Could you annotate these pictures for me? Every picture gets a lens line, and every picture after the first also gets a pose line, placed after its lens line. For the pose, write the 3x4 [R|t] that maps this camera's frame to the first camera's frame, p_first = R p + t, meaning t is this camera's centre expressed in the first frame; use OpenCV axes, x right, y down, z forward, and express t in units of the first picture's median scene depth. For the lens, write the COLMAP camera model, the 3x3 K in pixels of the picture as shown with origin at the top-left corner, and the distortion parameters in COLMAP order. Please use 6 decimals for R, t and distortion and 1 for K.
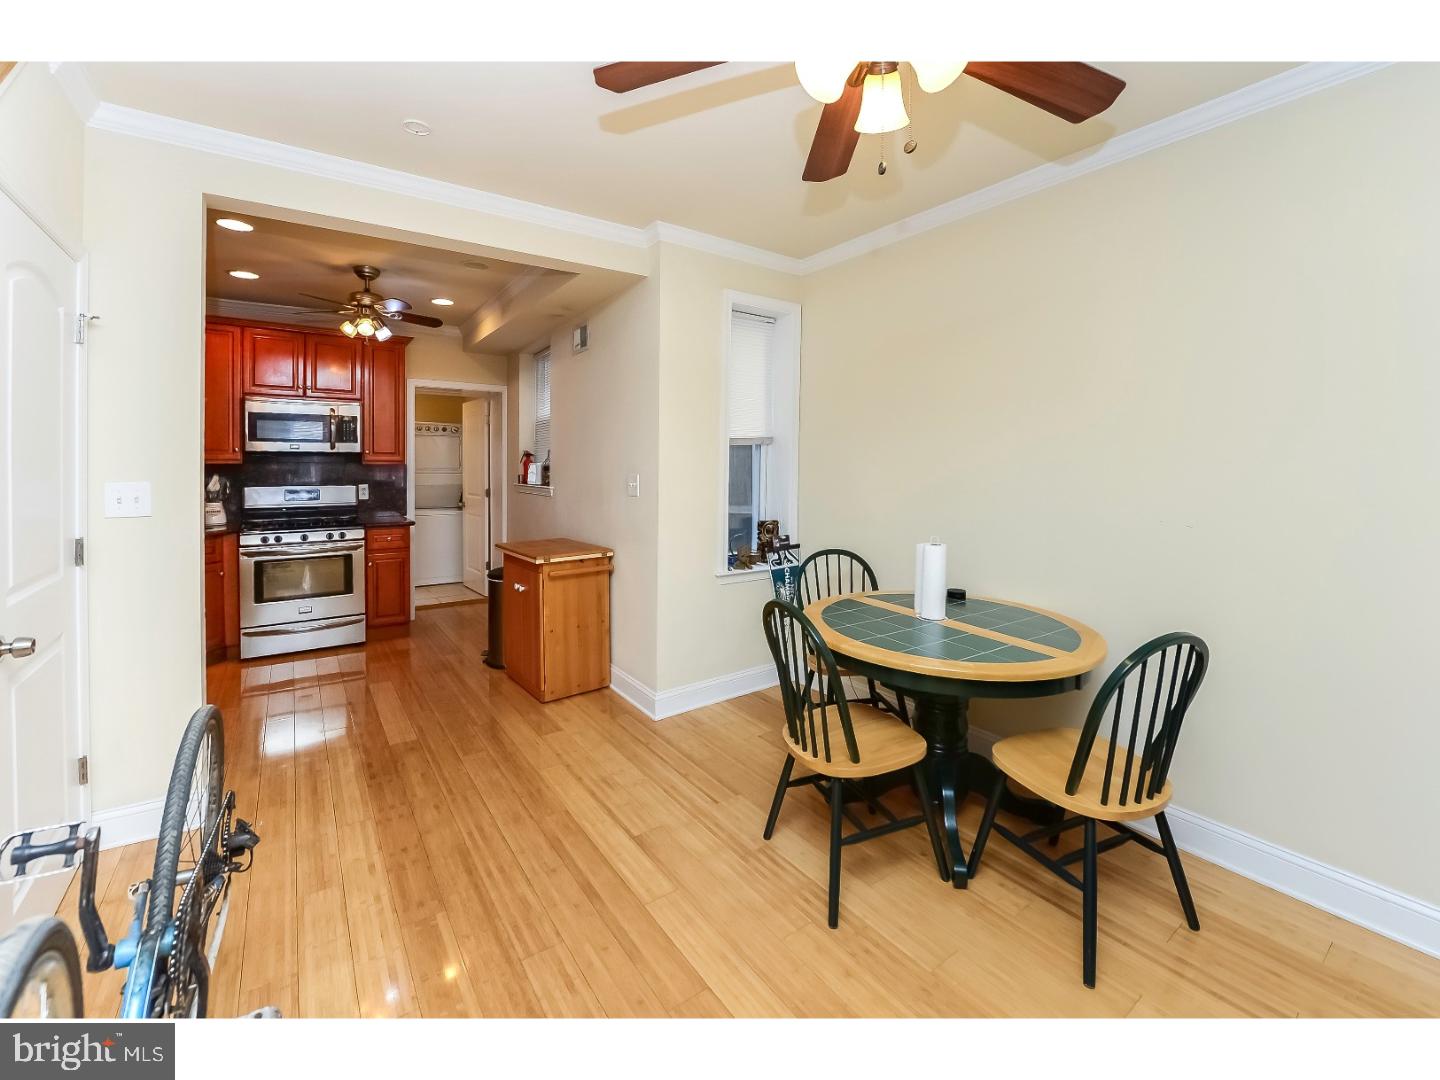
lens RADIAL K [[616.9, 0, 721.5], [0, 616.9, 451.2], [0, 0, 1]] dist [0.000362, -0.000032]
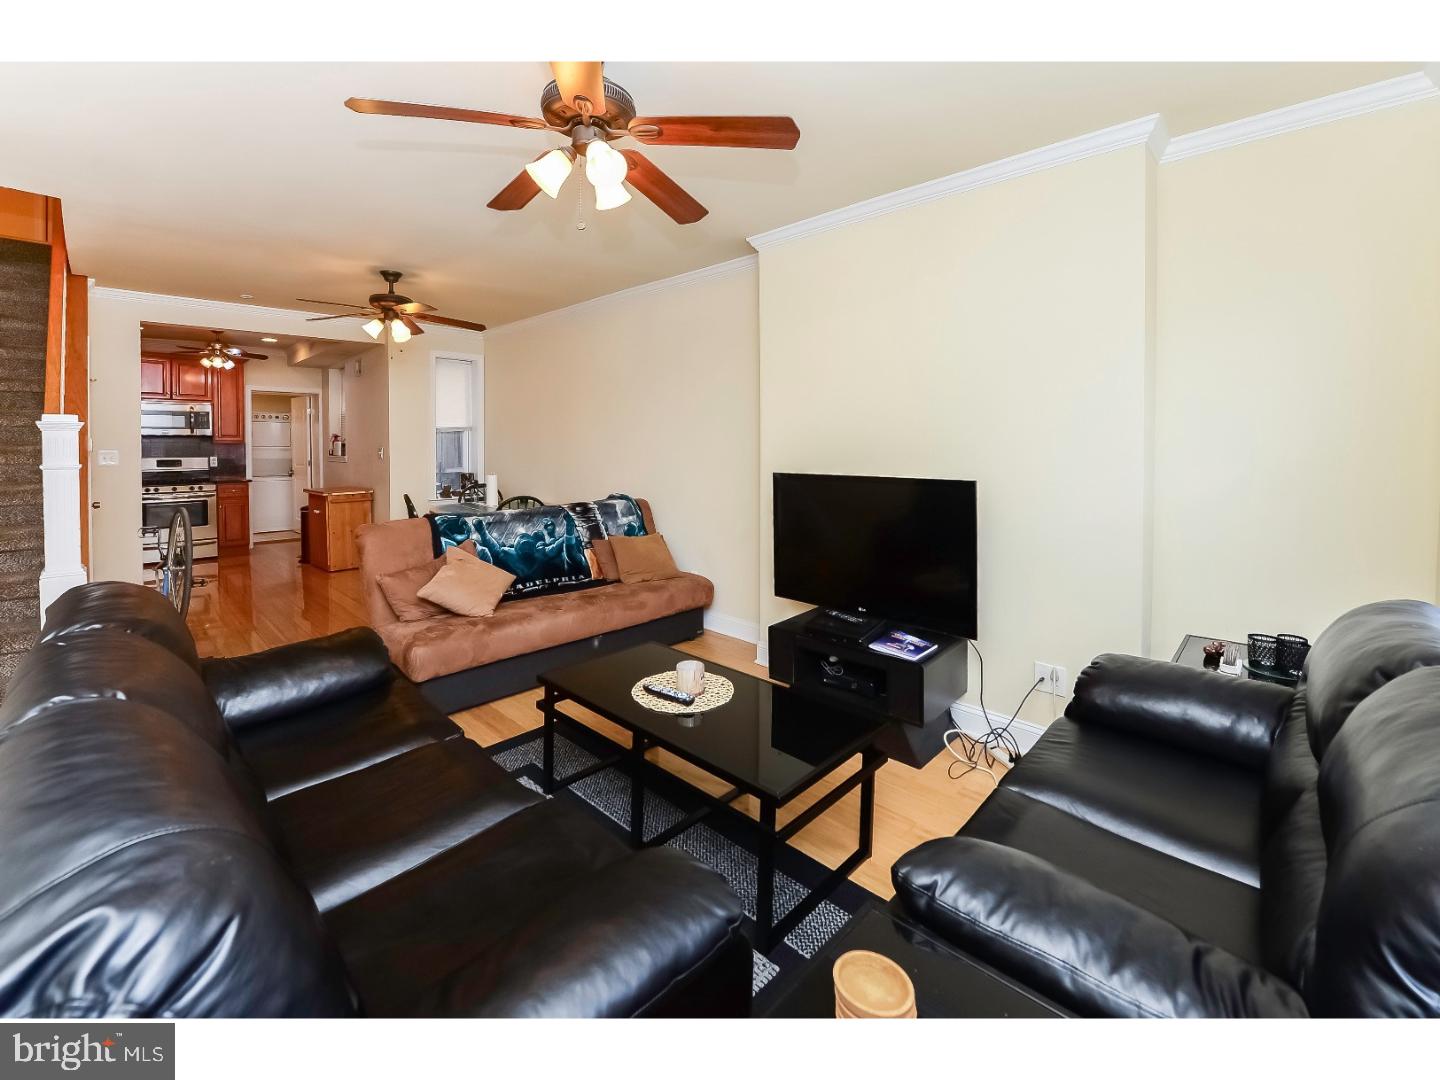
lens RADIAL K [[625.4, 0, 720.3], [0, 625.4, 440.9], [0, 0, 1]] dist [-0.001501, -0.000578]
pose [[0.984660, -0.002783, 0.174462, 0.401423], [-0.000291, 0.999845, 0.017591, -0.012198], [-0.174484, -0.017372, 0.984507, -0.774657]]
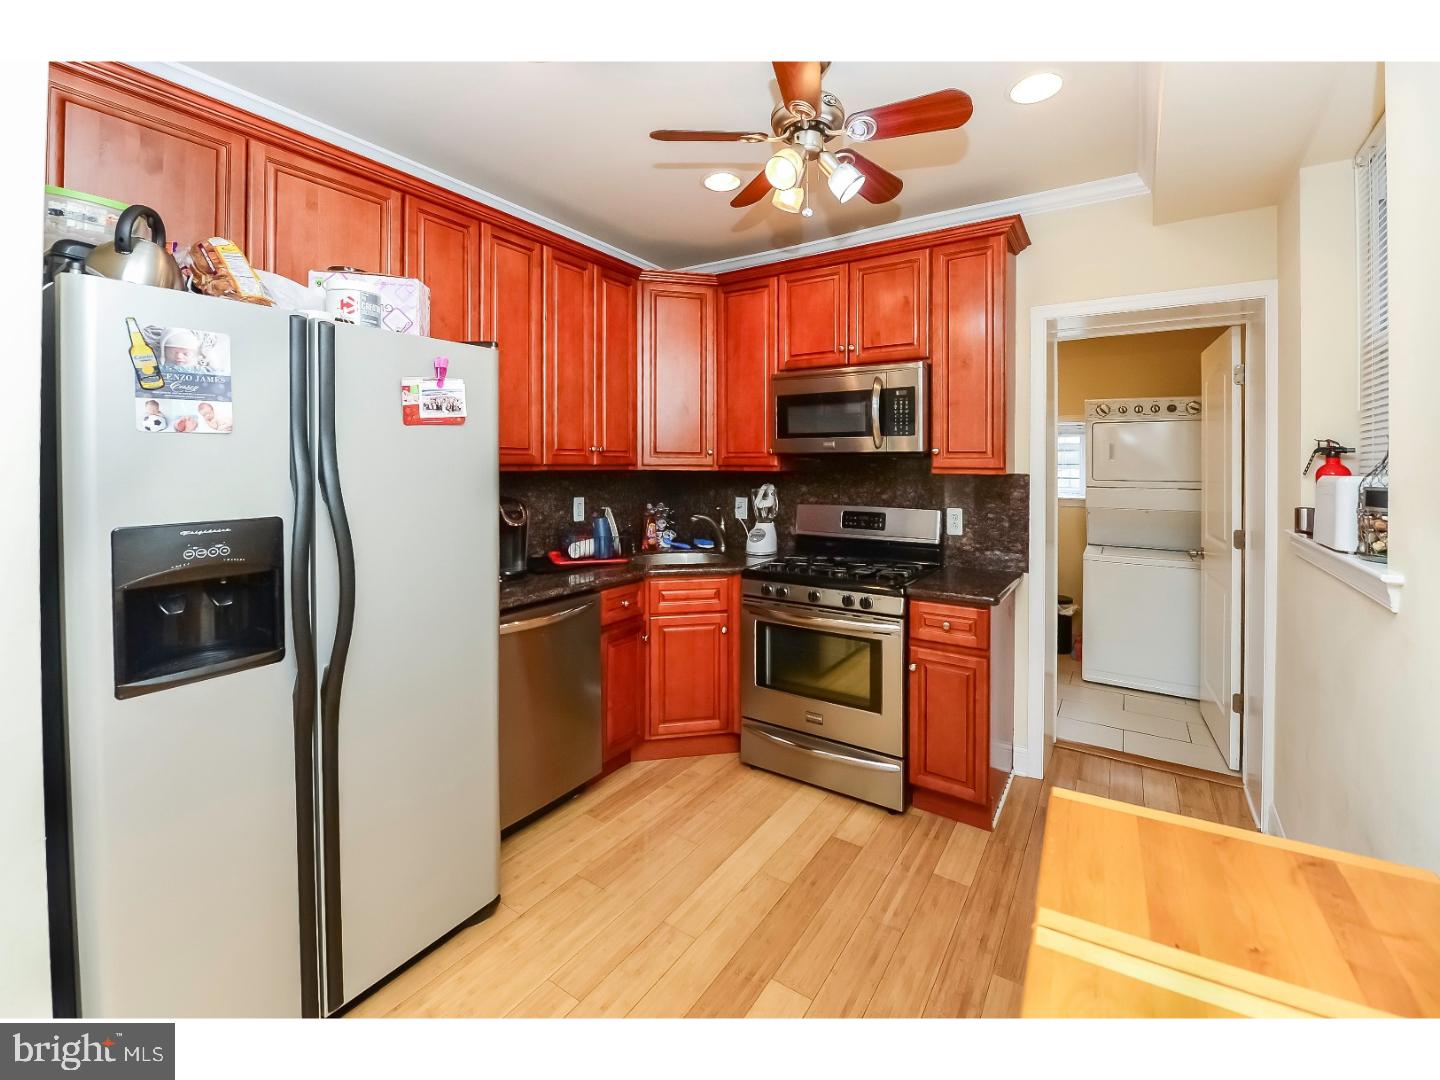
lens RADIAL K [[607.9, 0, 721.3], [0, 607.9, 472.4], [0, 0, 1]] dist [-0.026729, -0.000003]
pose [[0.362979, 0.010410, -0.931739, -0.155918], [0.016118, 0.999718, 0.017449, 0.008014], [0.931658, -0.021352, 0.362709, 0.668225]]
